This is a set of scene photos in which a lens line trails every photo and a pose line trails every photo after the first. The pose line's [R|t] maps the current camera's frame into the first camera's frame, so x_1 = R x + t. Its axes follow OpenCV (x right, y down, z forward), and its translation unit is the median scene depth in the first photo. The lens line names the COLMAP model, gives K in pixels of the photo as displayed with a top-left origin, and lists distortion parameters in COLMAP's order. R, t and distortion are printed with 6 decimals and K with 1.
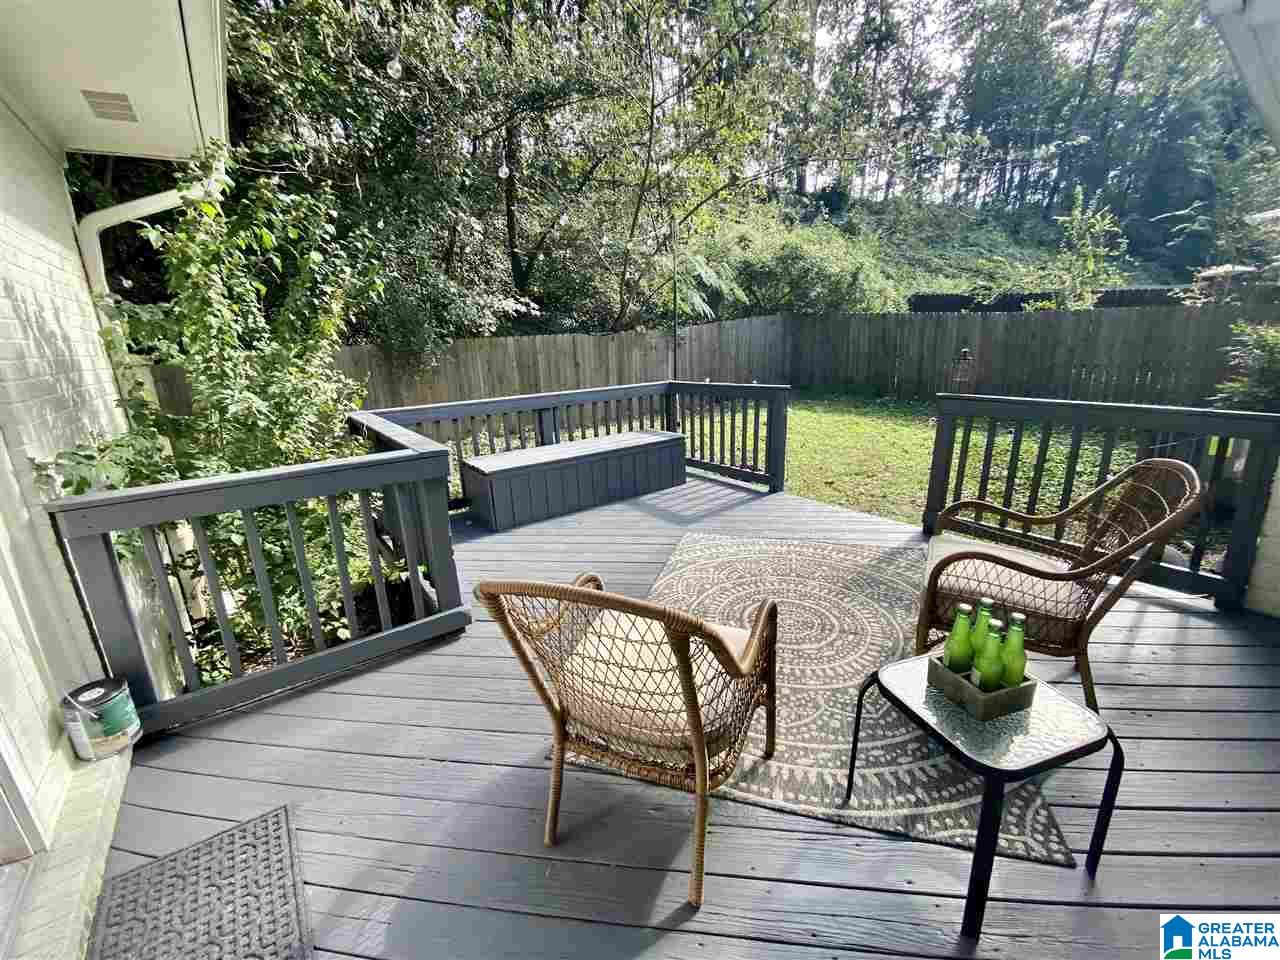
lens RADIAL K [[516.9, 0, 640.0], [0, 516.9, 480.0], [0, 0, 1]] dist [-0.001164, -0.013586]
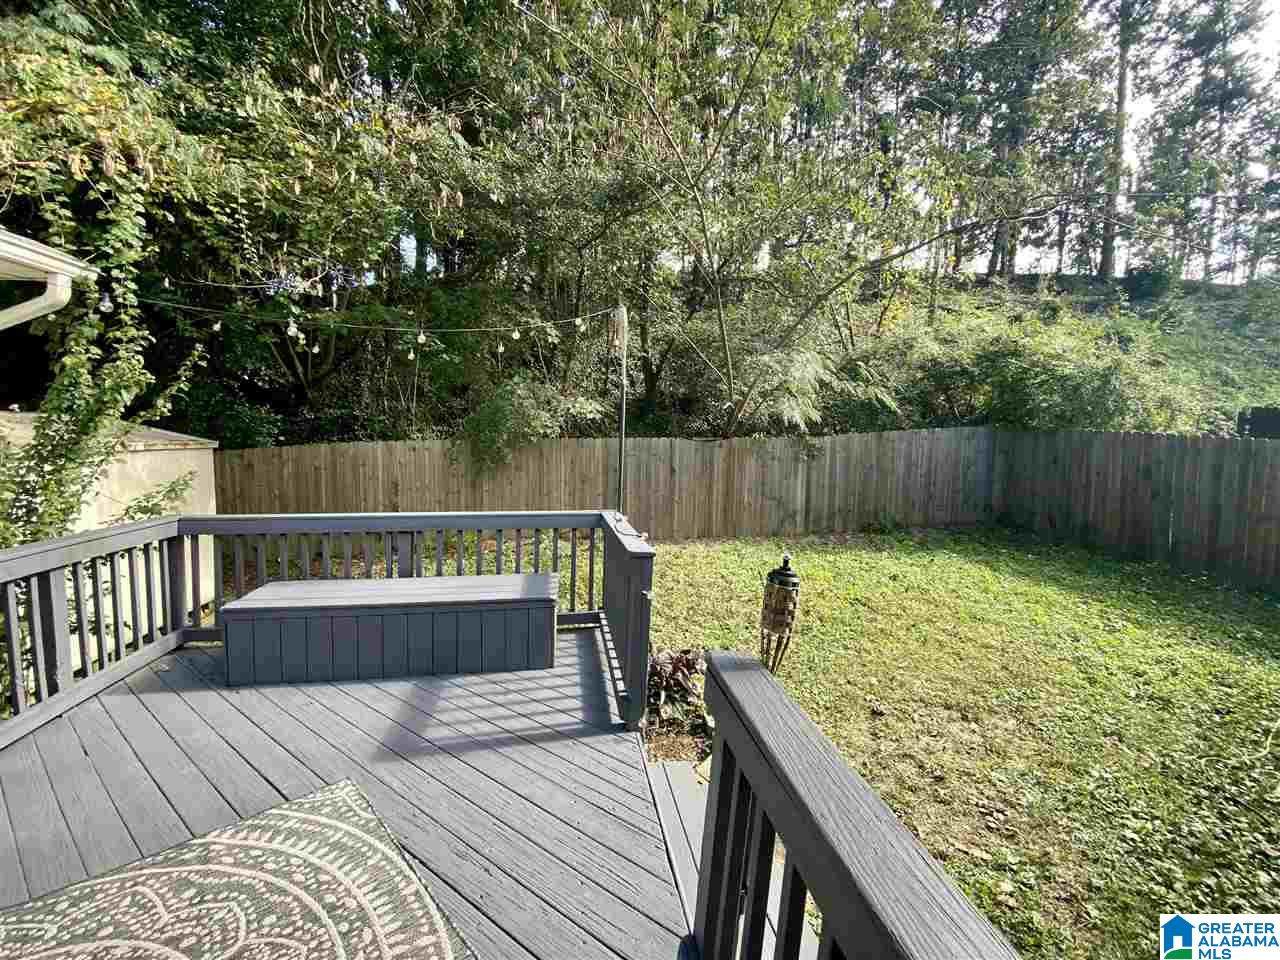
lens RADIAL K [[516.9, 0, 640.0], [0, 516.9, 480.0], [0, 0, 1]] dist [-0.001164, -0.013586]
pose [[0.885397, 0.092765, -0.455485, 0.192677], [-0.171163, 0.976099, -0.133921, -0.066759], [0.432175, 0.196536, 0.880113, 0.161011]]
